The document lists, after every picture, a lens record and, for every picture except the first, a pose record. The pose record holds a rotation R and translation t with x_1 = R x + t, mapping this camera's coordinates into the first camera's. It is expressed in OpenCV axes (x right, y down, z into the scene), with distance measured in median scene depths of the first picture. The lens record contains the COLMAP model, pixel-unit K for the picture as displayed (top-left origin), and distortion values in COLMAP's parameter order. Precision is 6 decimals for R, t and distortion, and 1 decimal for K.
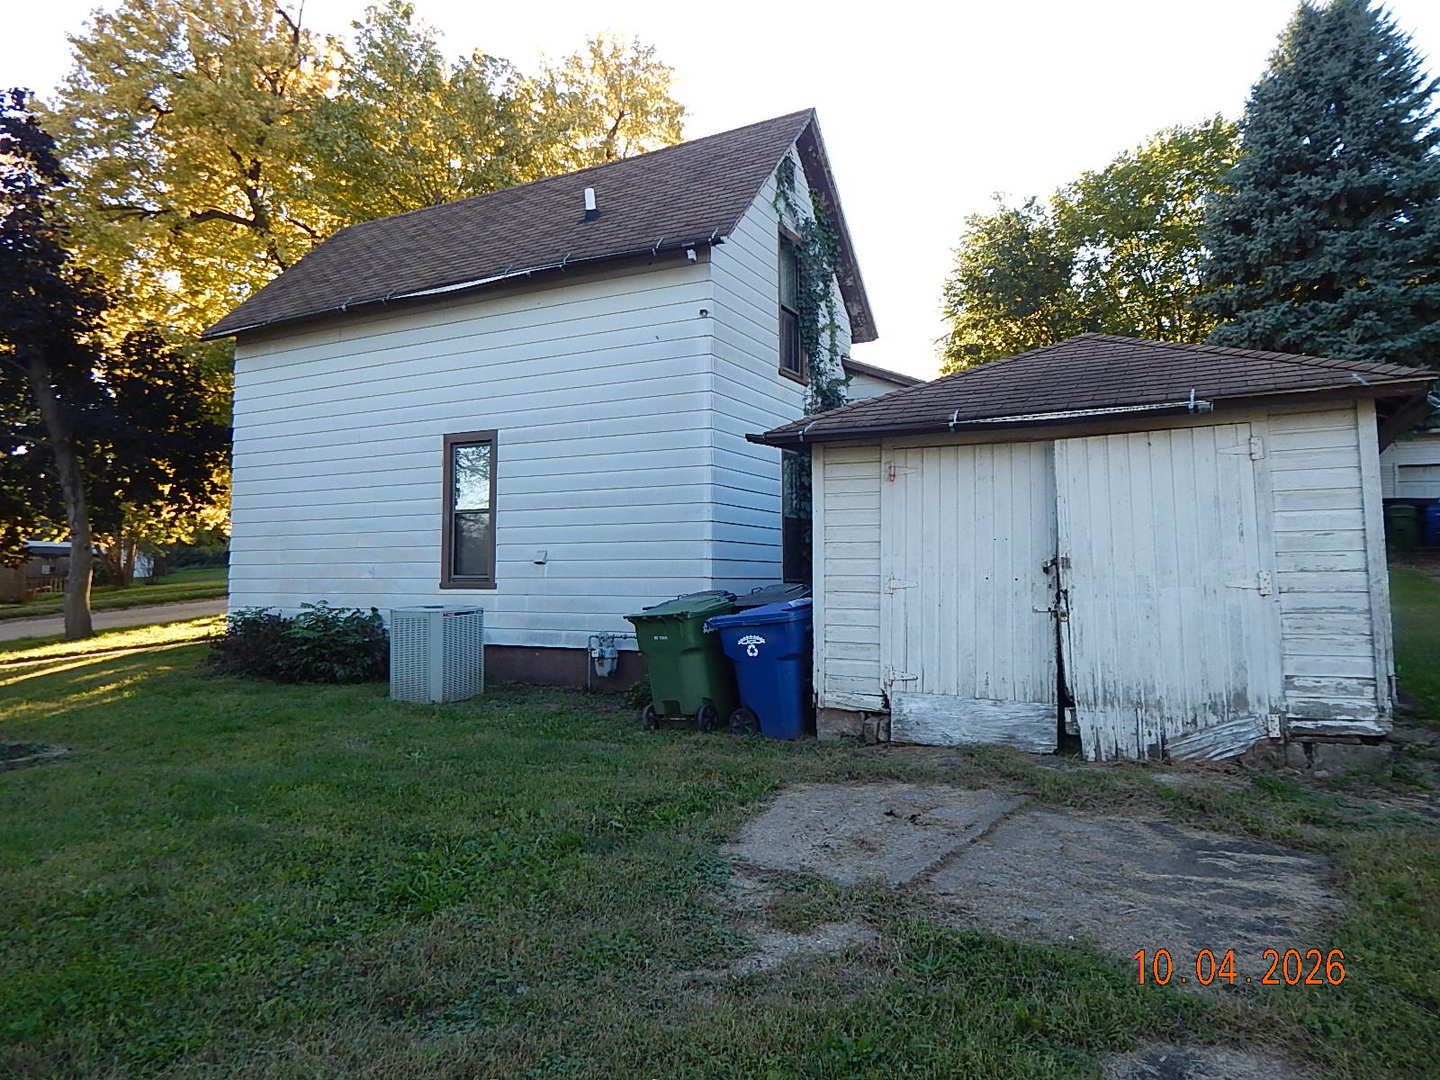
lens RADIAL K [[953.7, 0, 719.2], [0, 953.7, 533.3], [0, 0, 1]] dist [0.004106, 0.000262]
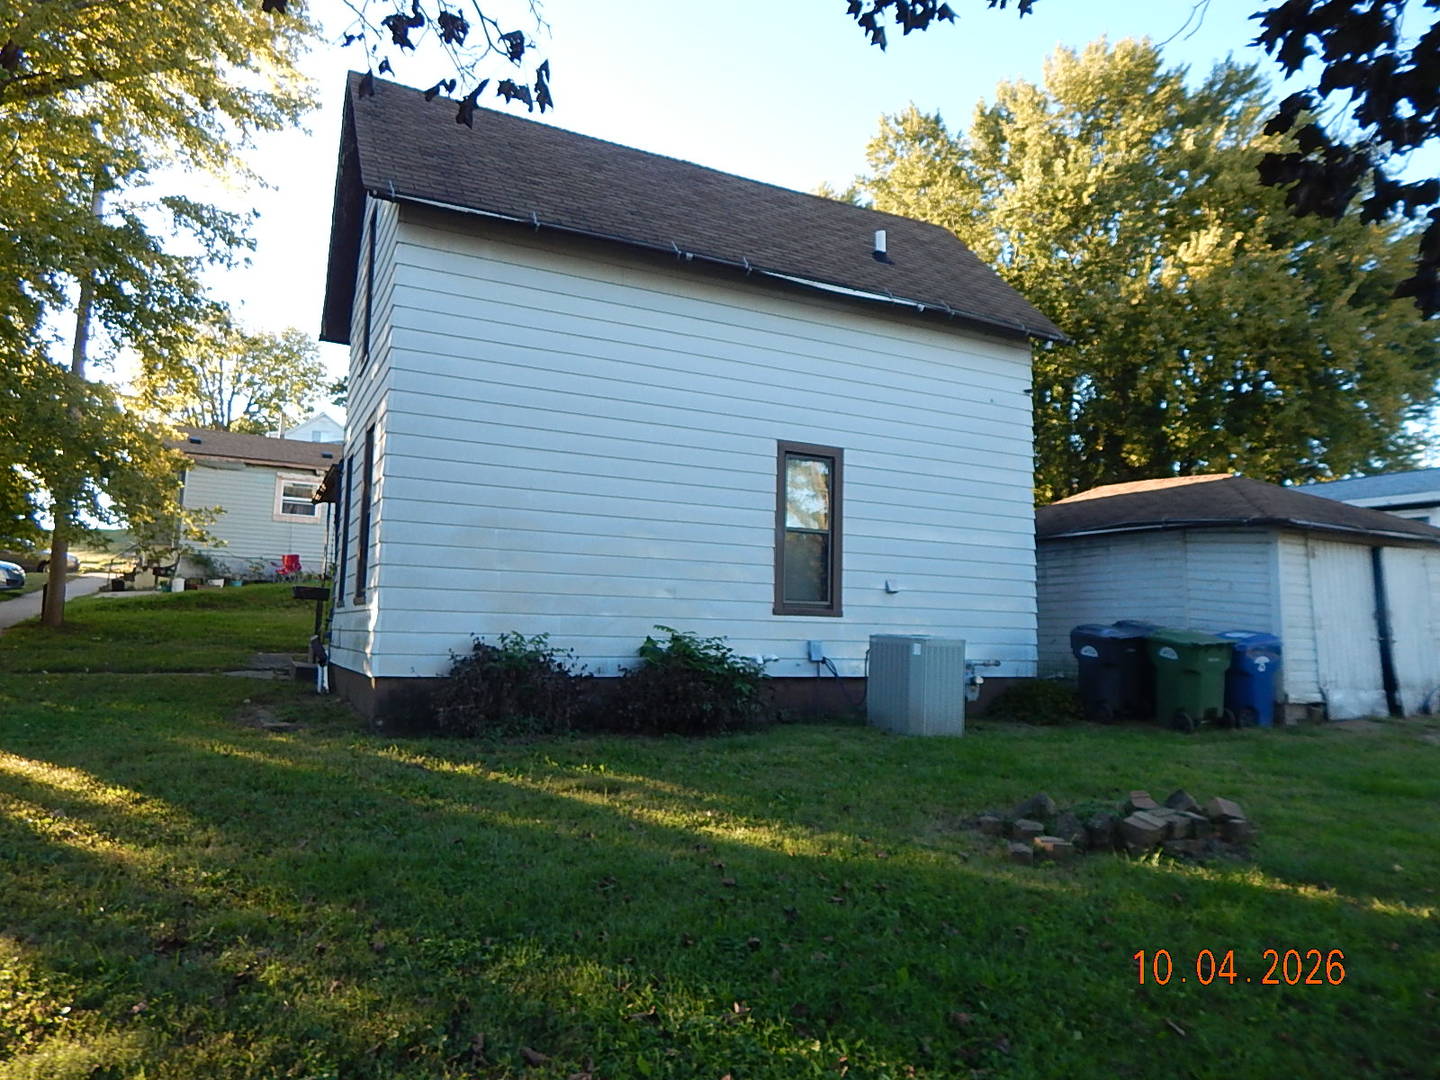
lens RADIAL K [[953.7, 0, 721.1], [0, 953.7, 540.8], [0, 0, 1]] dist [0.004106, 0.000262]
pose [[0.570585, 0.090455, 0.816242, -1.048752], [-0.062349, 0.995818, -0.066771, 0.052297], [-0.818868, -0.012794, 0.573839, 0.546287]]
